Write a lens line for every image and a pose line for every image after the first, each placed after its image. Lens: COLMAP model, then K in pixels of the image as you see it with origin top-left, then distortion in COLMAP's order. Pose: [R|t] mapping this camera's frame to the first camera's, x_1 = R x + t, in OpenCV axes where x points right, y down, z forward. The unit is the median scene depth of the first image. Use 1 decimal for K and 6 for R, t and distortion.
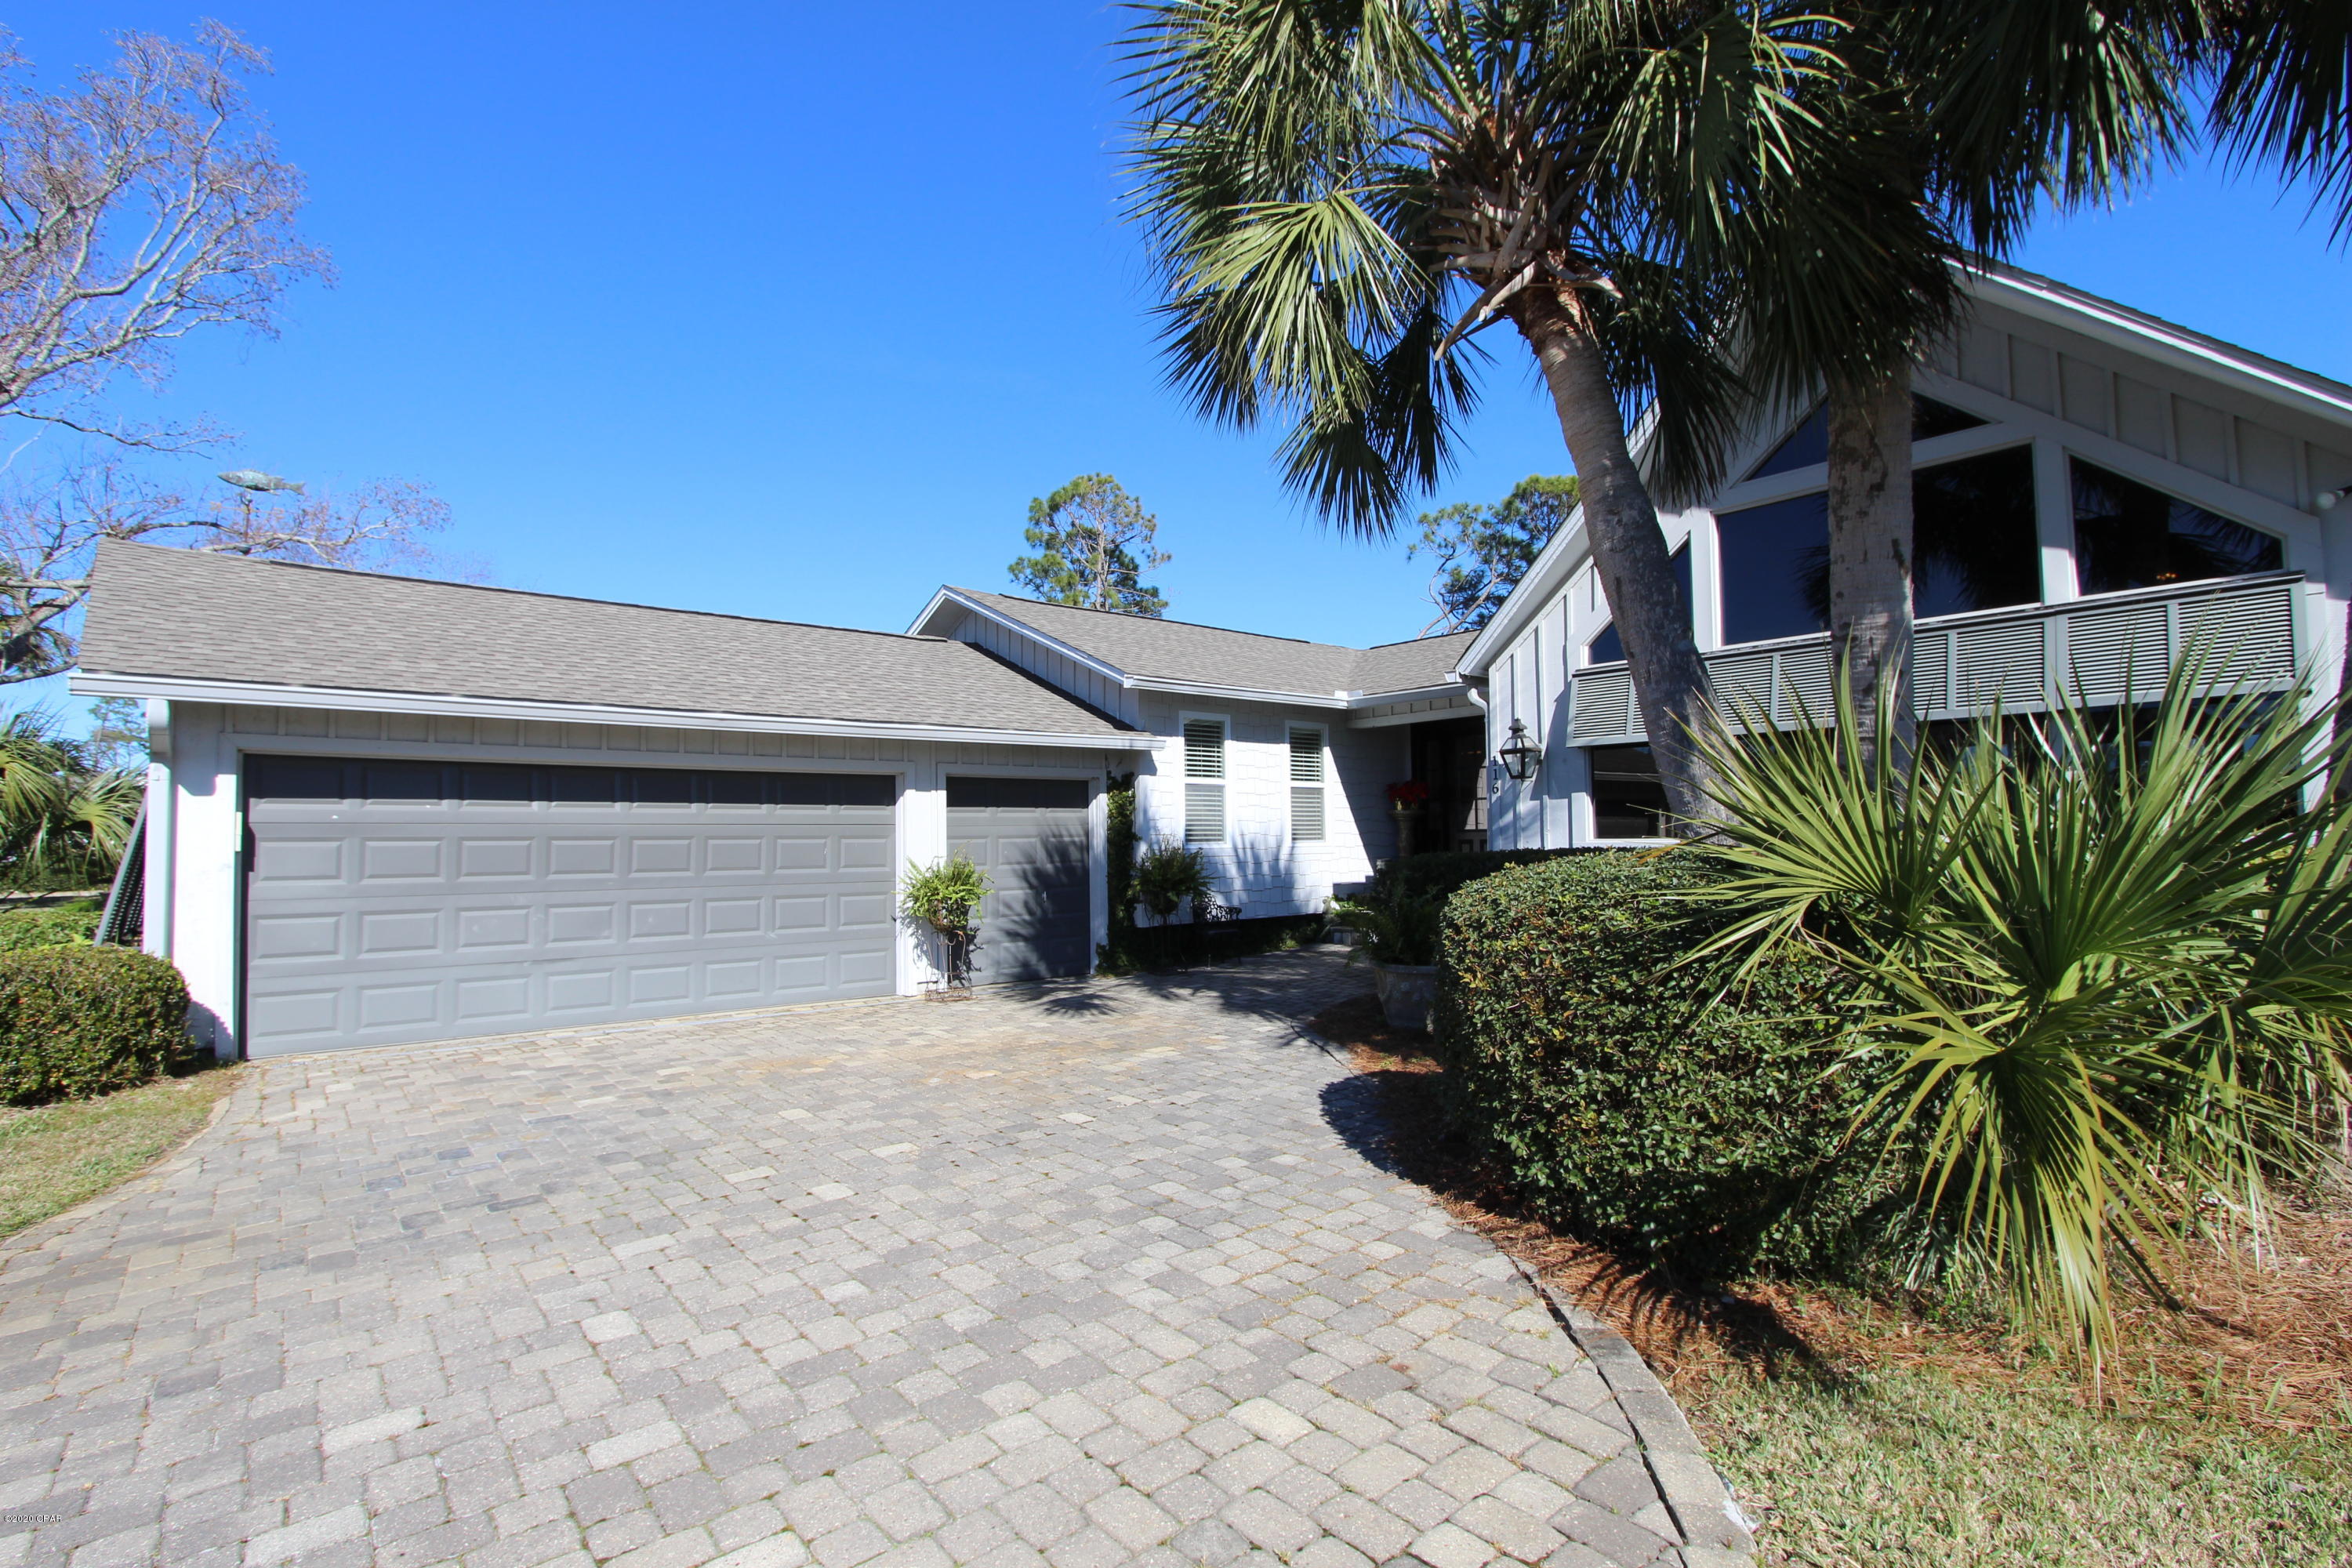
lens RADIAL K [[1082.8, 0, 1176.0], [0, 1082.8, 784.0], [0, 0, 1]] dist [-0.000954, -0.000137]
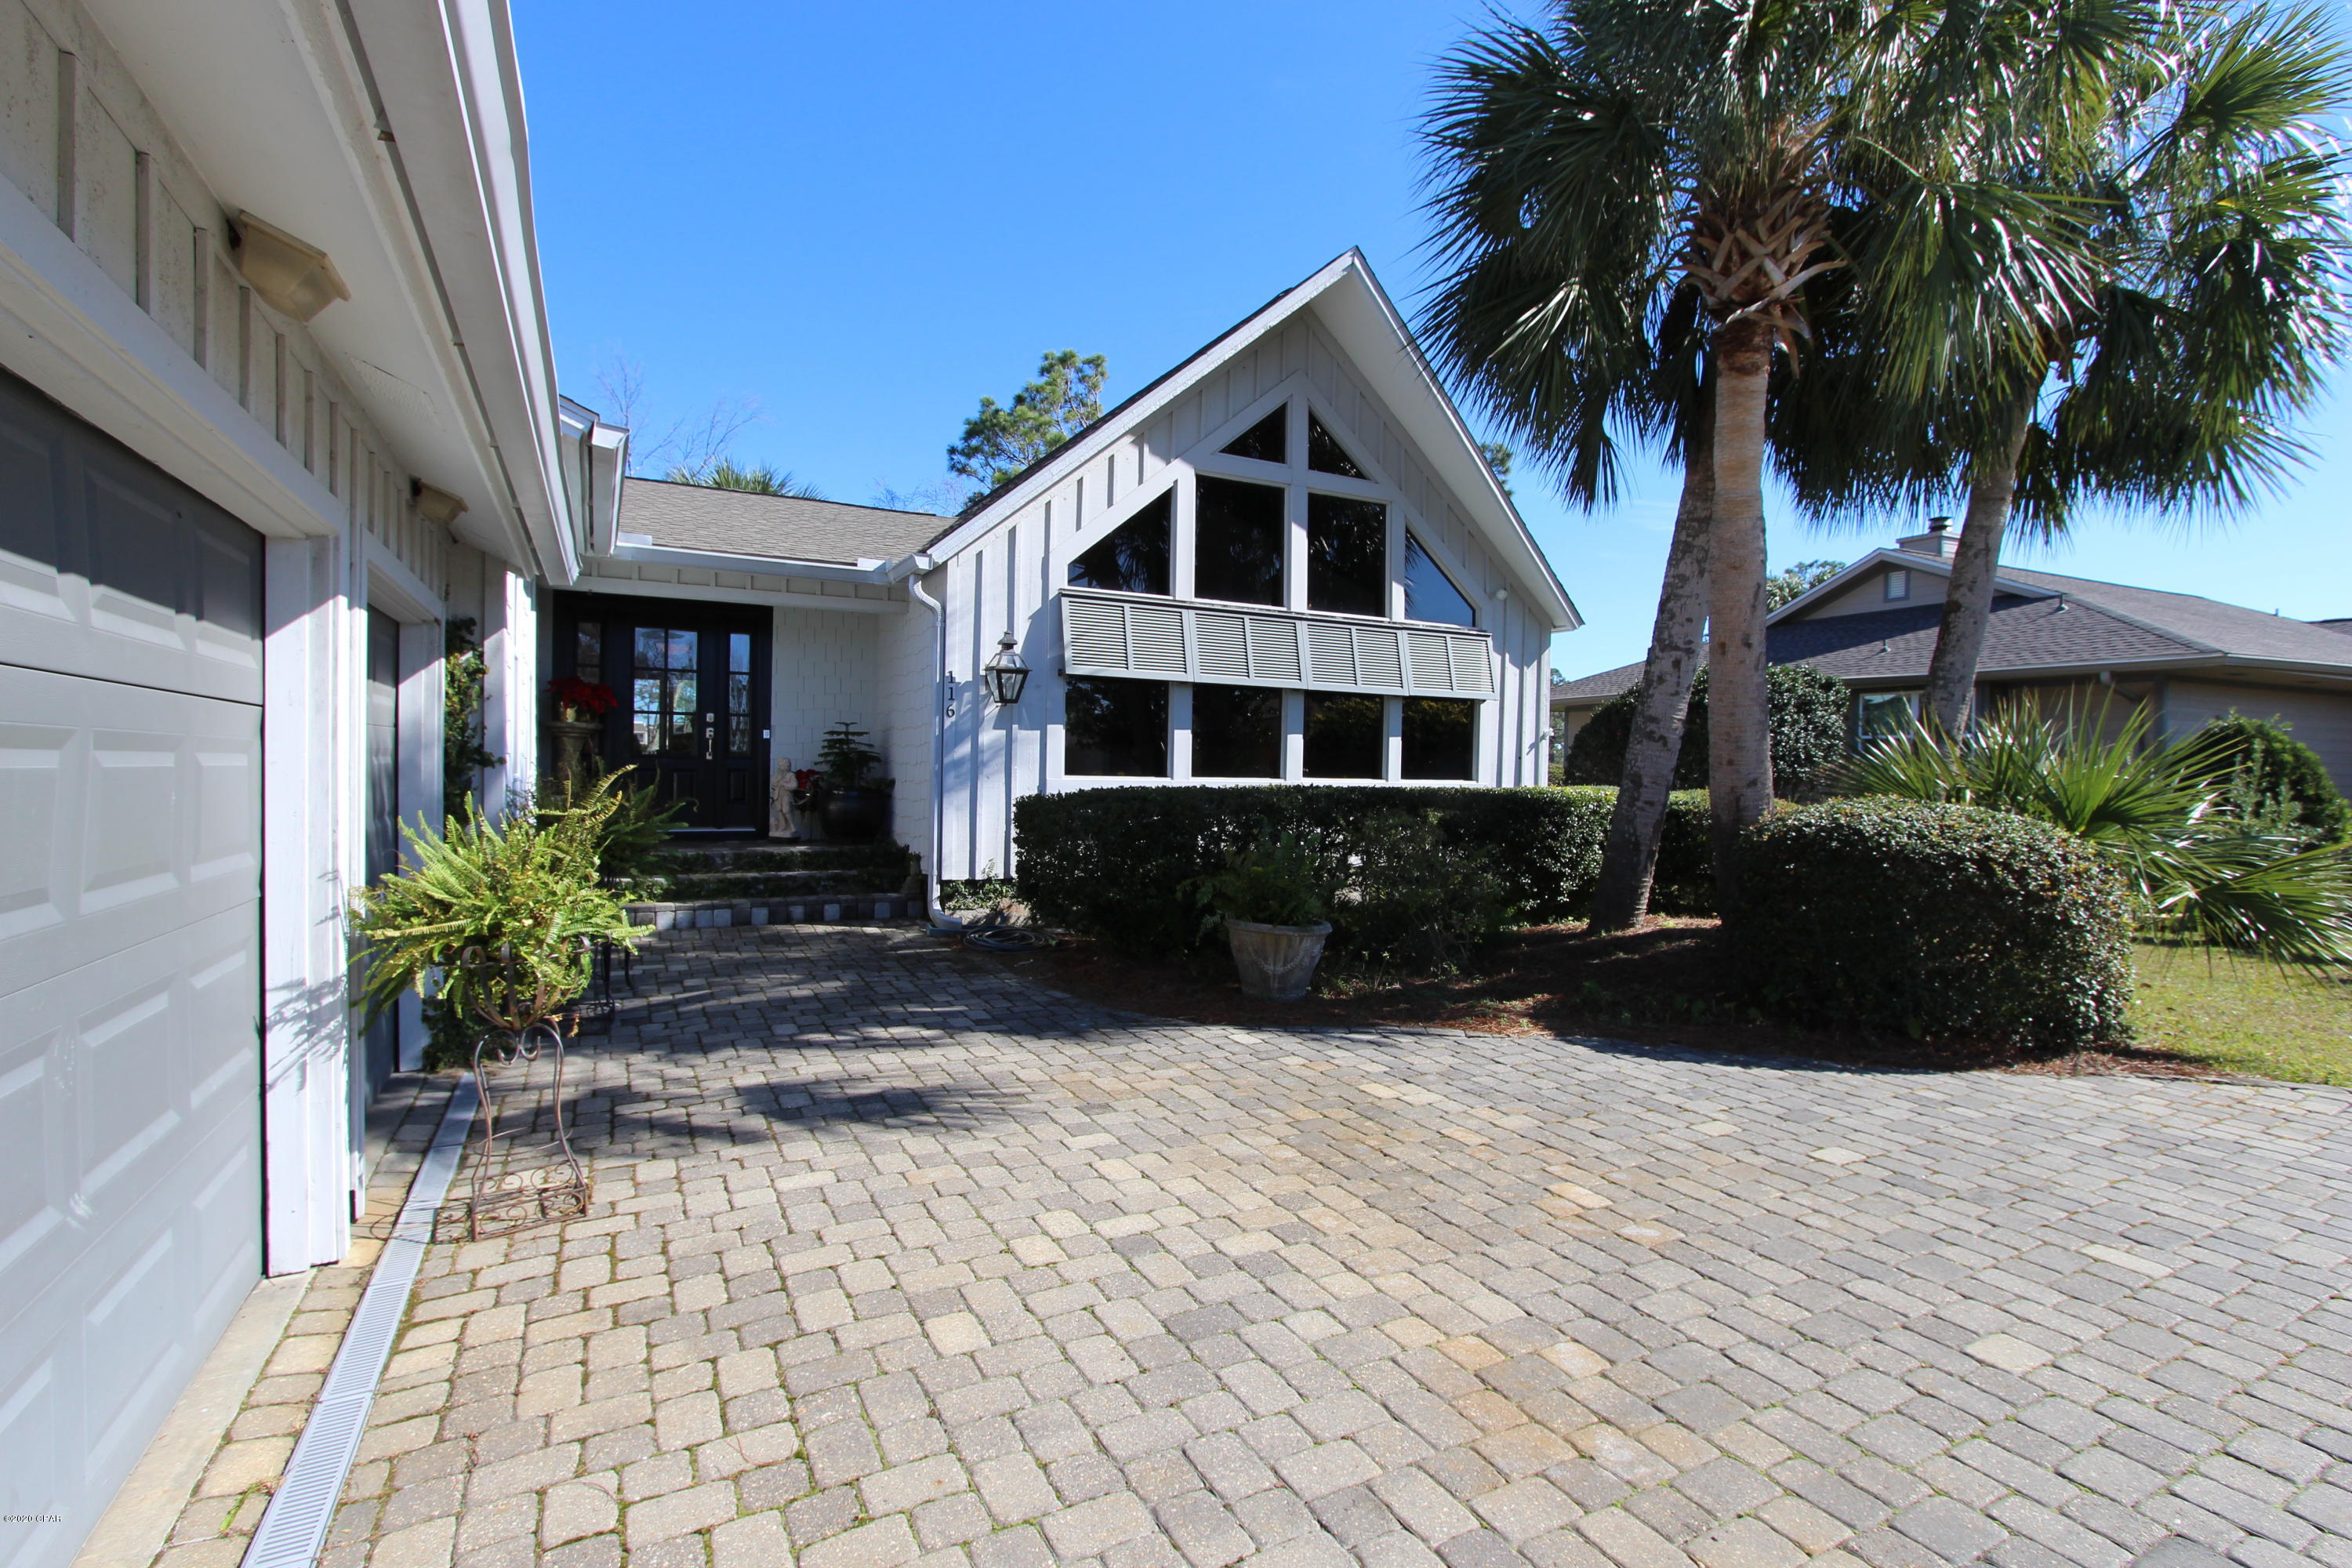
lens RADIAL K [[1102.2, 0, 1185.1], [0, 1102.2, 768.6], [0, 0, 1]] dist [-0.001218, -0.000194]
pose [[0.195446, 0.017525, 0.980558, -0.497418], [-0.063637, 0.997960, -0.005151, 0.041055], [-0.978648, -0.061393, 0.196163, 0.702816]]
